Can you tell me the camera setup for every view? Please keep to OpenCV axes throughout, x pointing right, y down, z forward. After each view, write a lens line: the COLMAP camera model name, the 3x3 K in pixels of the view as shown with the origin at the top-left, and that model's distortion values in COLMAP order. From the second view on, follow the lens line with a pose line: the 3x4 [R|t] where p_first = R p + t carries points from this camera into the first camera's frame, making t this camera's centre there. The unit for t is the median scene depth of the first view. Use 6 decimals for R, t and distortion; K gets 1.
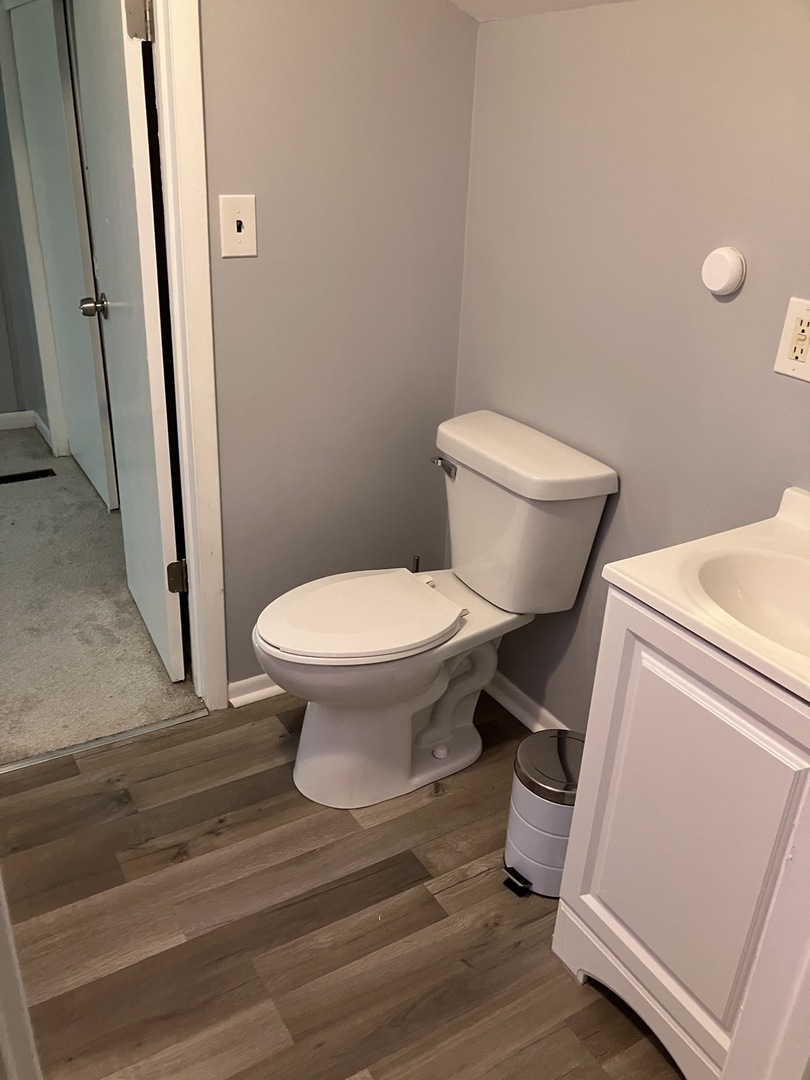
lens RADIAL K [[866.3, 0, 405.2], [0, 866.3, 558.9], [0, 0, 1]] dist [-0.057981, 0.003778]
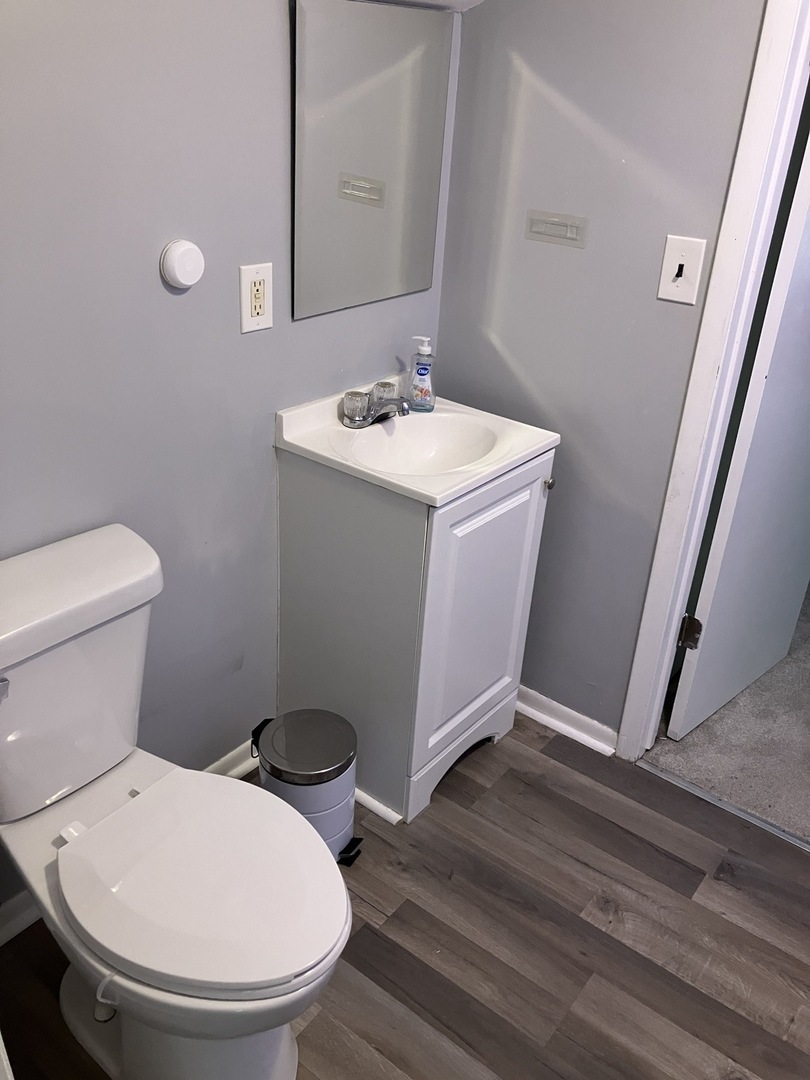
lens RADIAL K [[900.2, 0, 405.0], [0, 900.2, 540.0], [0, 0, 1]] dist [-0.018913, 0.007419]
pose [[-0.361875, -0.475469, 0.801858, -0.679614], [0.351392, 0.727136, 0.589743, -0.600987], [-0.863464, 0.495180, -0.096057, 0.988391]]
